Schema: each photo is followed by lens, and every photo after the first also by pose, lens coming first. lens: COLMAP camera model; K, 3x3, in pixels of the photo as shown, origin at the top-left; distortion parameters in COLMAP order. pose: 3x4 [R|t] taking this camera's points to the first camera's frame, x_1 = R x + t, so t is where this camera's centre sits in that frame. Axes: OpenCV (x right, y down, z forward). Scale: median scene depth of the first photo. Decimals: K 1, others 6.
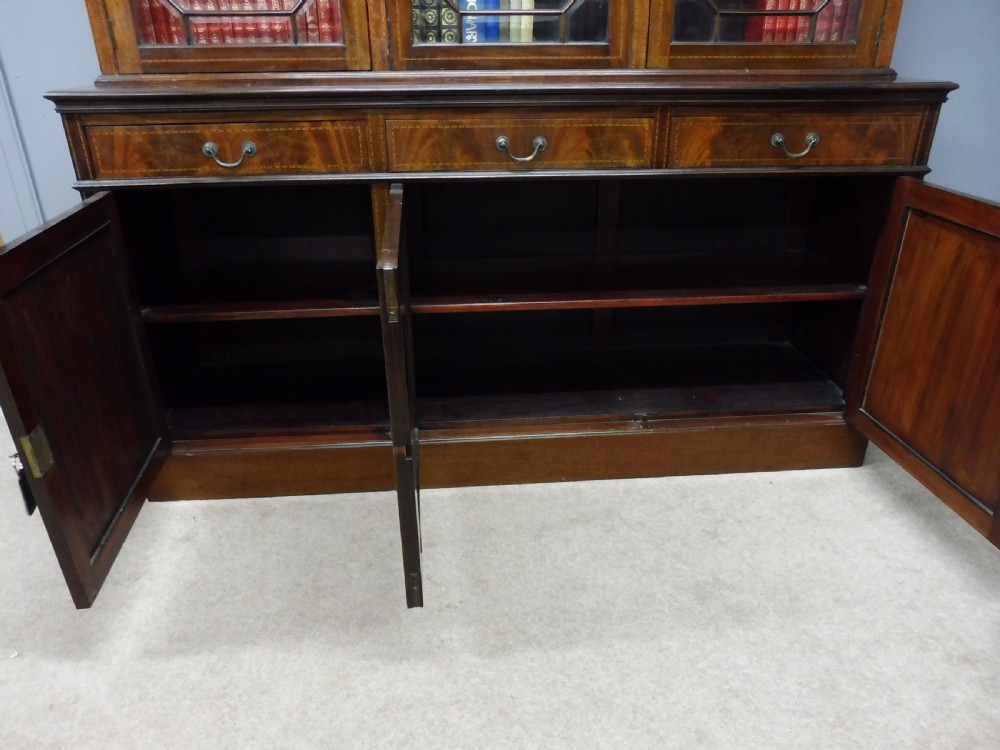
lens RADIAL K [[728.2, 0, 500.1], [0, 728.2, 381.3], [0, 0, 1]] dist [-0.038689, 0.000690]
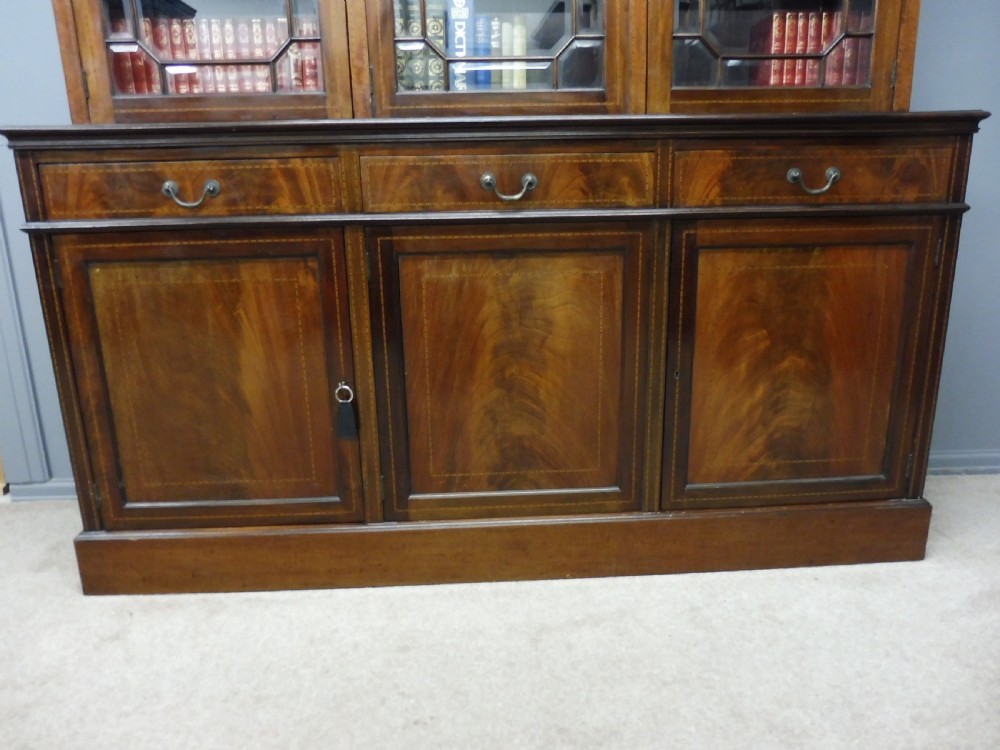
lens RADIAL K [[728.2, 0, 502.4], [0, 728.2, 376.4], [0, 0, 1]] dist [-0.038689, 0.000690]
pose [[0.999362, -0.006445, -0.035135, 0.050298], [-0.000513, 0.980901, -0.194505, 0.087260], [0.035717, 0.194399, 0.980272, 0.148909]]
